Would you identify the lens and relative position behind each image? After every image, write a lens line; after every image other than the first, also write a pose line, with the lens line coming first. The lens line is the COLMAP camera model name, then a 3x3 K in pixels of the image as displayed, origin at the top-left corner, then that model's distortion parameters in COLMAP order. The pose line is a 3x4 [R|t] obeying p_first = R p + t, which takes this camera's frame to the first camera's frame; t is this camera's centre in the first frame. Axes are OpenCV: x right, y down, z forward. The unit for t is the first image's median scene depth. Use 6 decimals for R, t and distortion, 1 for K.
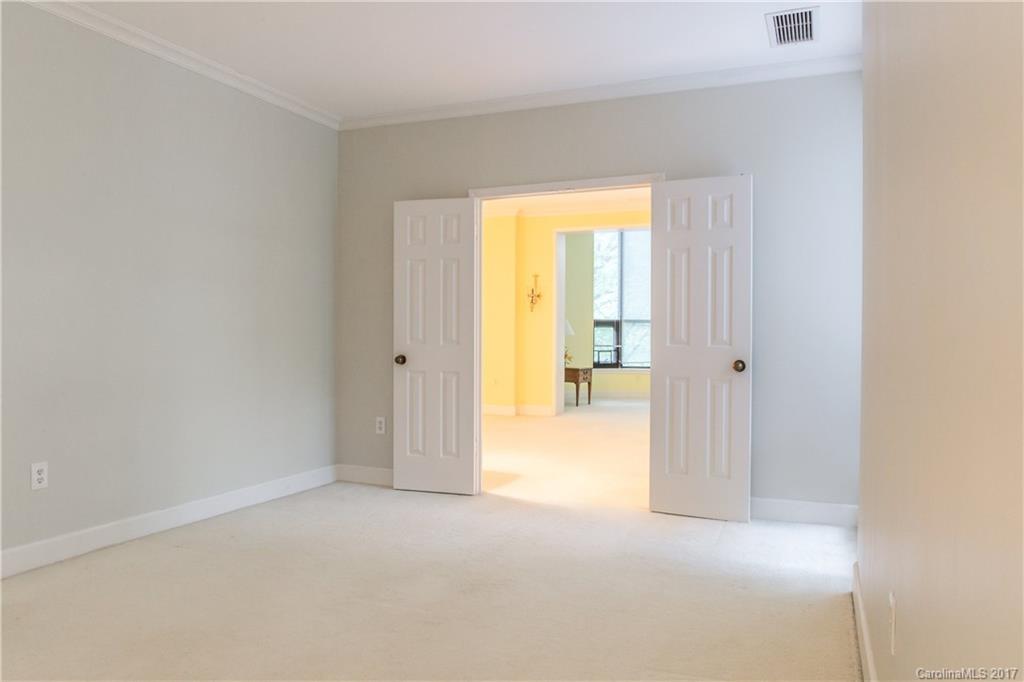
lens RADIAL K [[762.7, 0, 512.3], [0, 762.7, 341.1], [0, 0, 1]] dist [-0.036955, -0.013855]
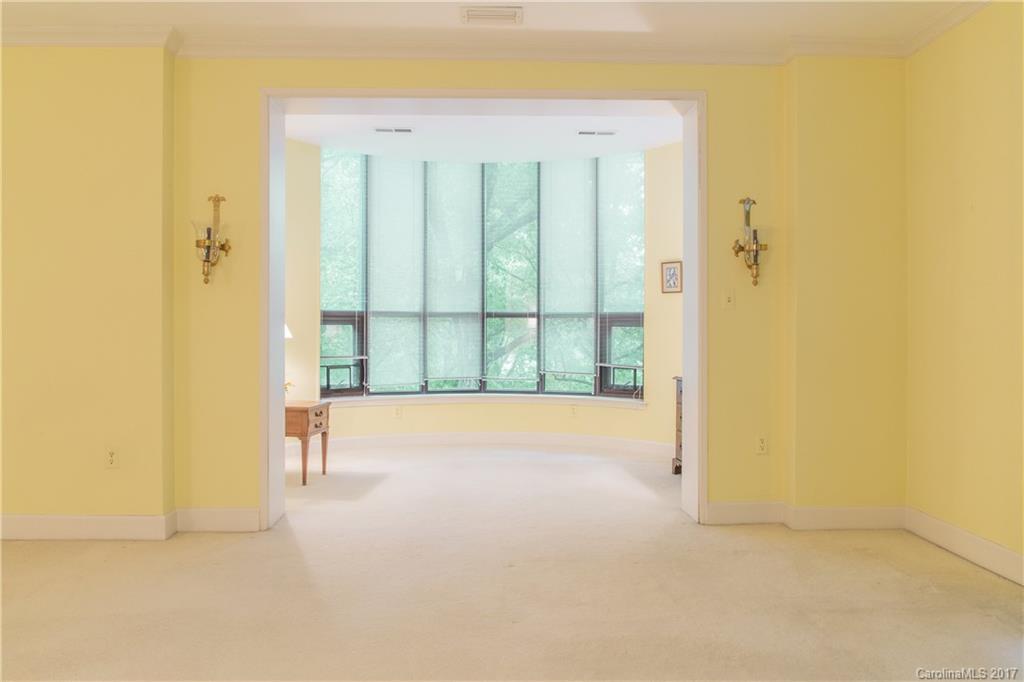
lens RADIAL K [[762.7, 0, 513.4], [0, 762.7, 342.7], [0, 0, 1]] dist [-0.036955, -0.013855]
pose [[0.907752, -0.010486, 0.419376, 0.002967], [0.010966, 0.999939, 0.001266, -0.003903], [-0.419364, 0.003450, 0.907812, 0.438197]]
